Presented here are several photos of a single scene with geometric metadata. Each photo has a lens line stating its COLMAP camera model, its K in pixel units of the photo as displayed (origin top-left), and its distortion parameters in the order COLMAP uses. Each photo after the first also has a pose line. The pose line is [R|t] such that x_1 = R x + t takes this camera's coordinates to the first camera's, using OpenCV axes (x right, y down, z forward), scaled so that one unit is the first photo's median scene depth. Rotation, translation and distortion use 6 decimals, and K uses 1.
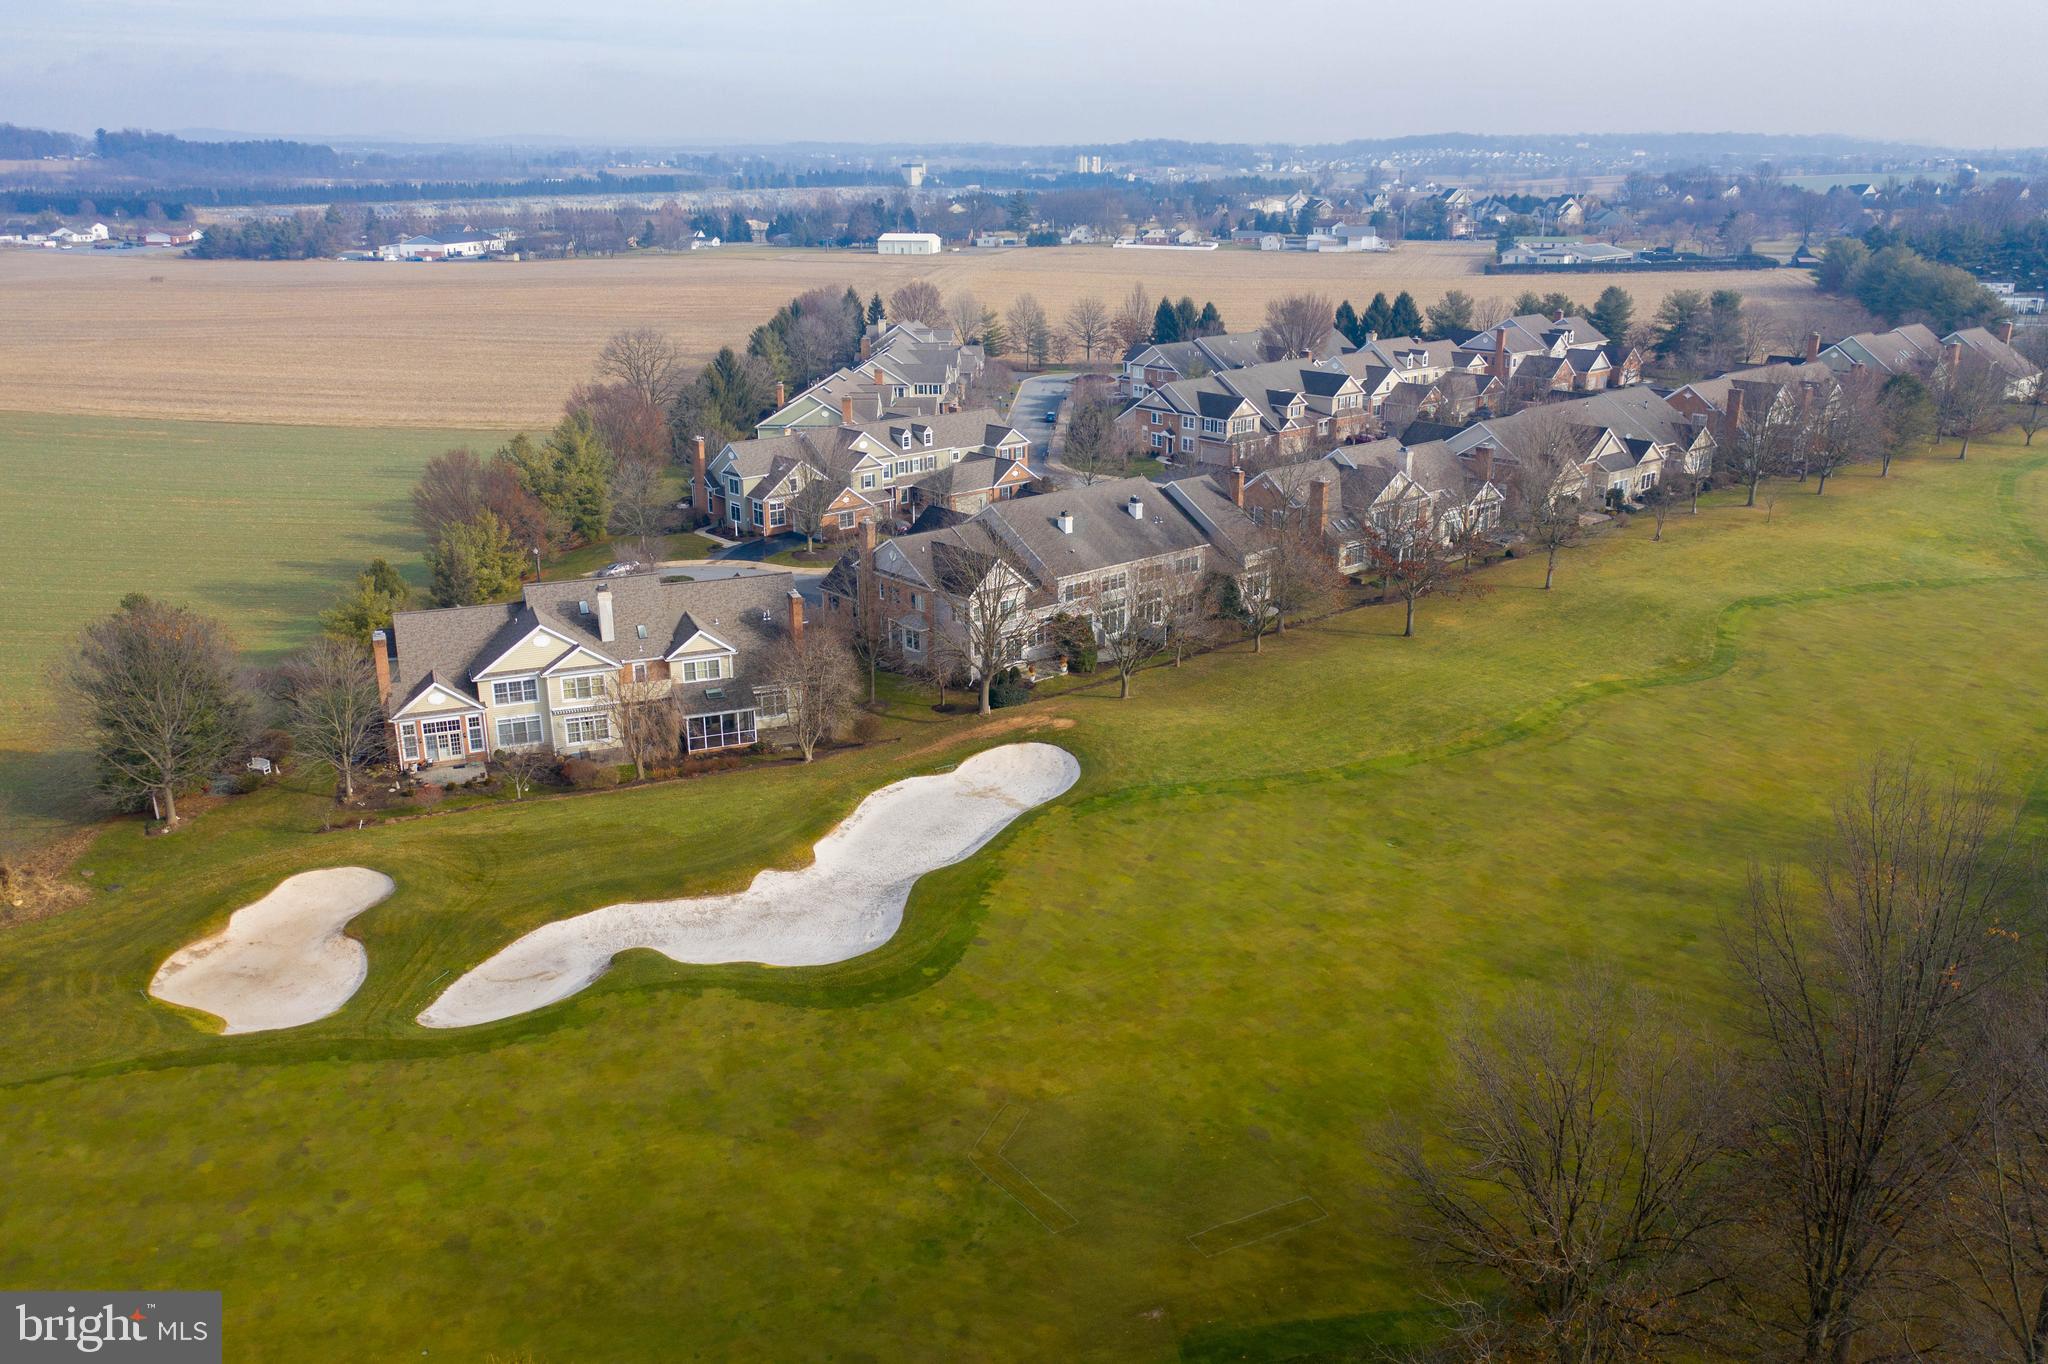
lens RADIAL K [[1623.1, 0, 1028.1], [0, 1623.1, 682.1], [0, 0, 1]] dist [0.005372, 0.010652]
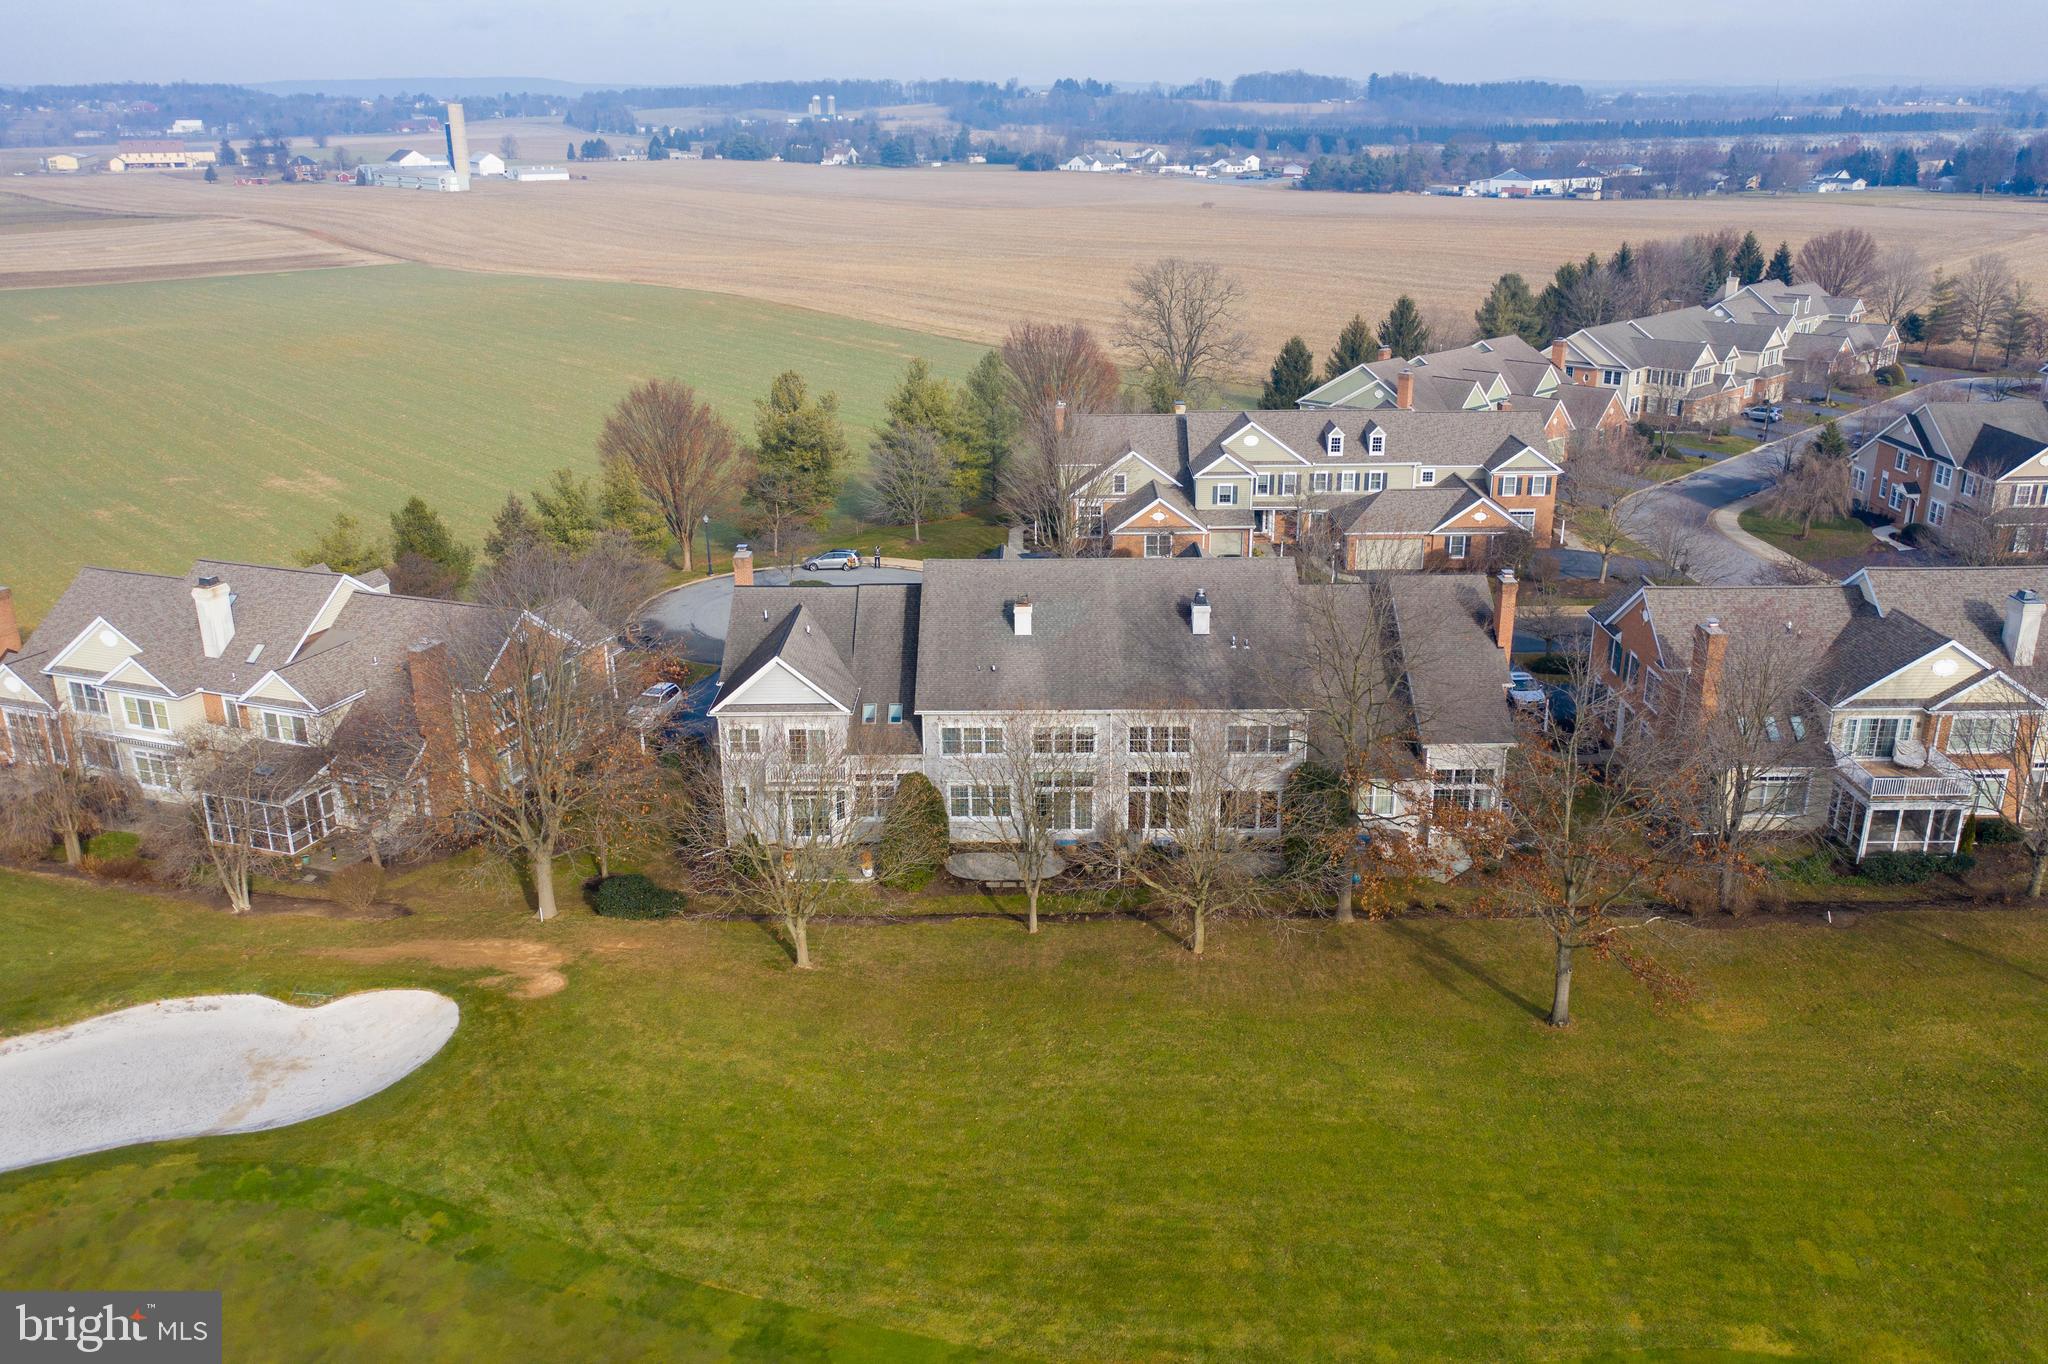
lens RADIAL K [[1623.1, 0, 1019.0], [0, 1623.1, 683.2], [0, 0, 1]] dist [0.005372, 0.010652]
pose [[0.739417, 0.220367, -0.636161, 0.079669], [-0.200834, 0.974090, 0.103994, -0.027737], [0.642595, 0.050868, 0.764516, 0.118751]]
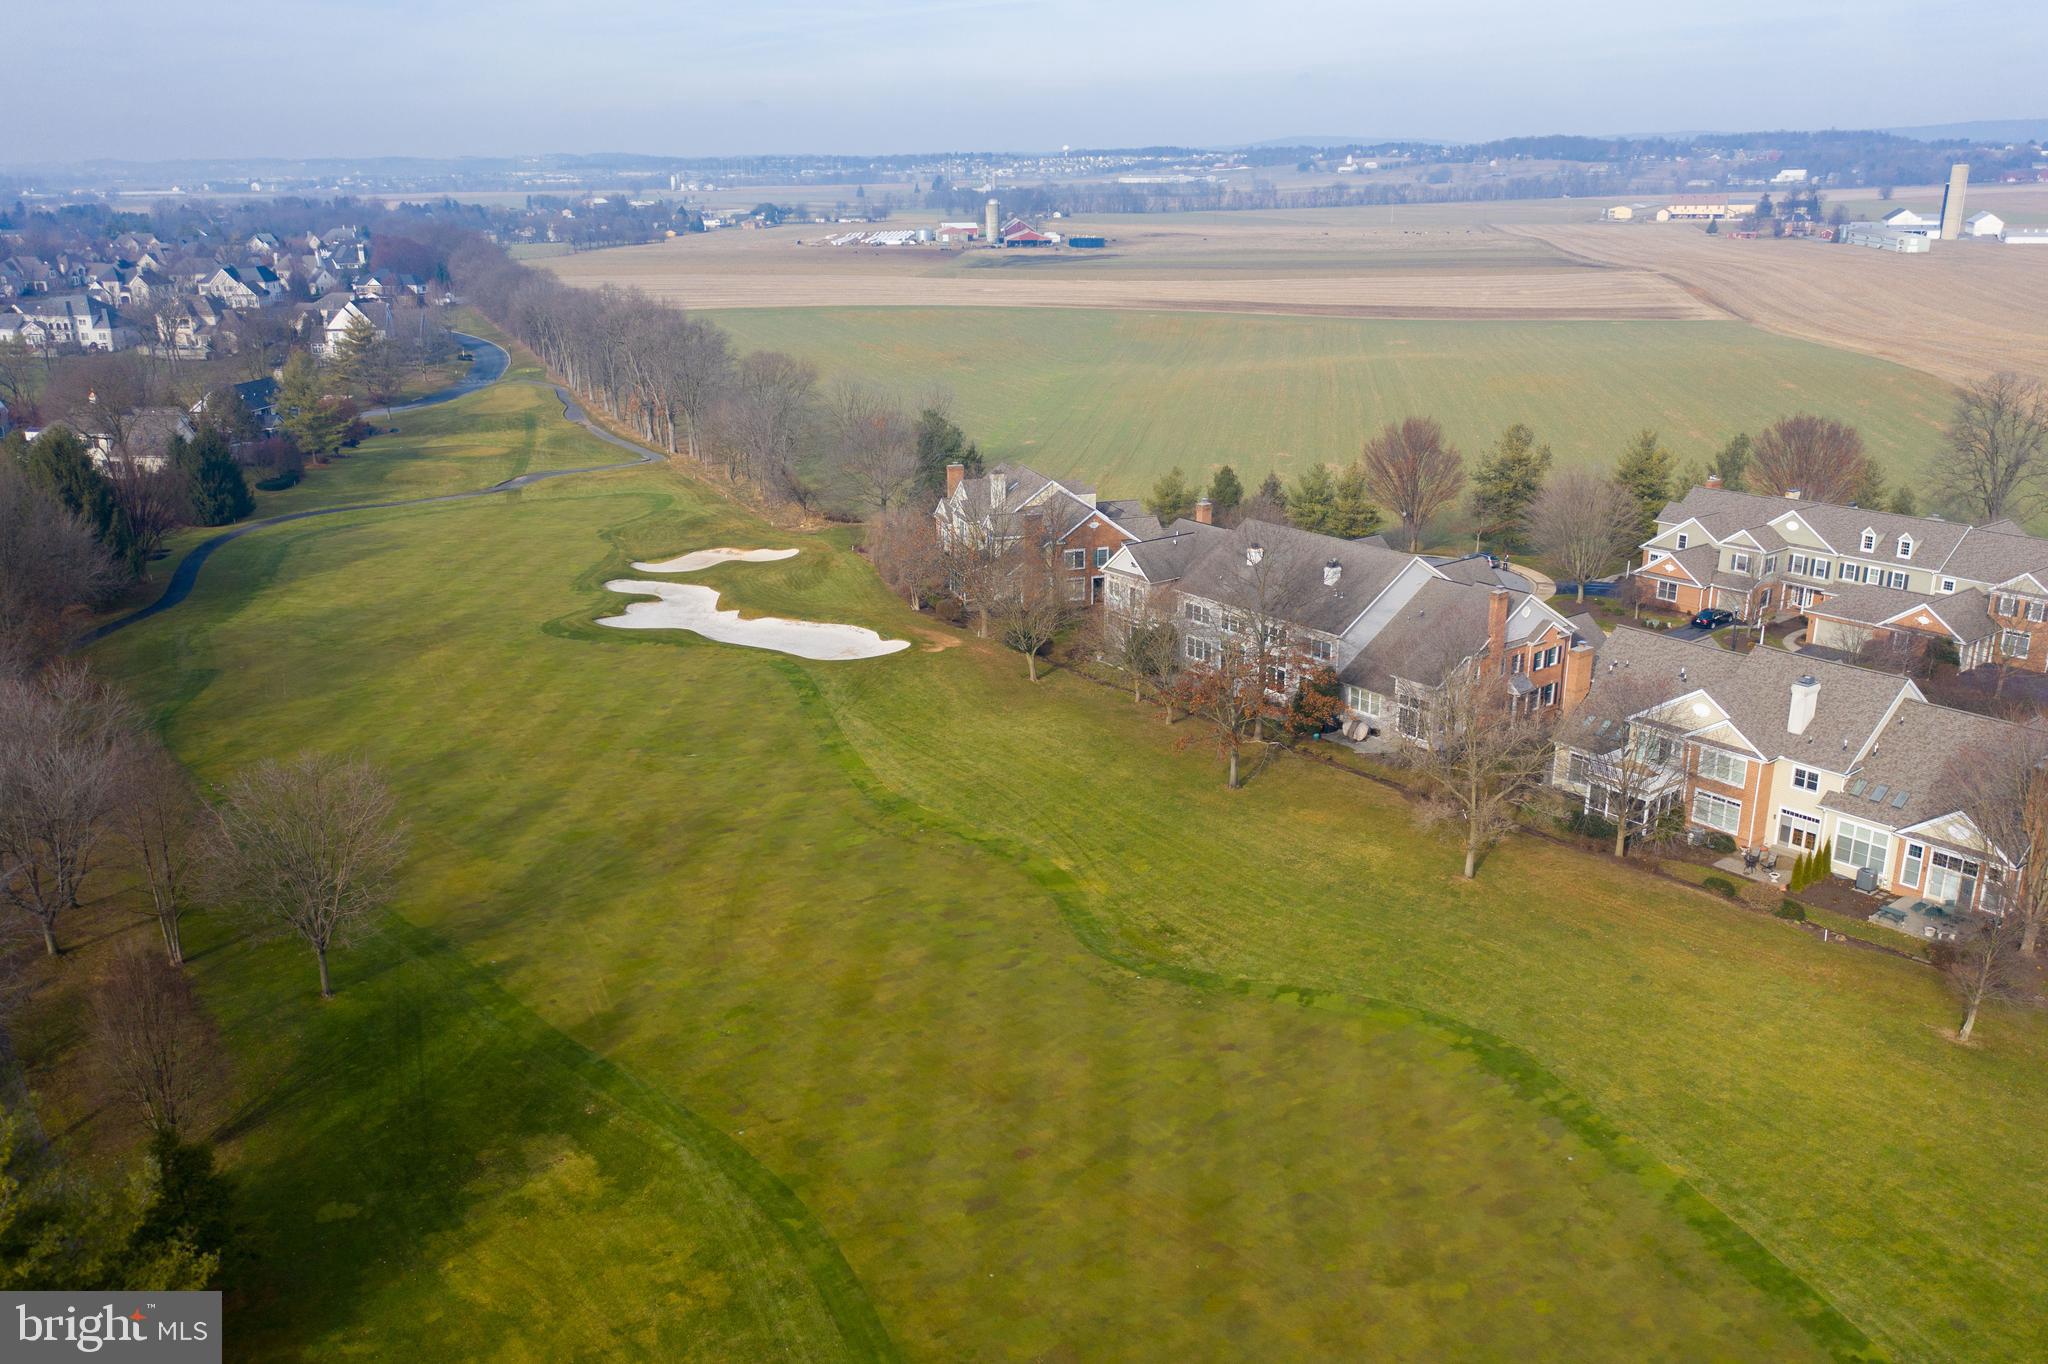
lens RADIAL K [[1623.1, 0, 1027.8], [0, 1623.1, 684.1], [0, 0, 1]] dist [0.005372, 0.010652]
pose [[-0.068395, 0.306115, -0.949534, 0.201628], [-0.301018, 0.901074, 0.312175, -0.060103], [0.951162, 0.307179, 0.030517, 0.179873]]
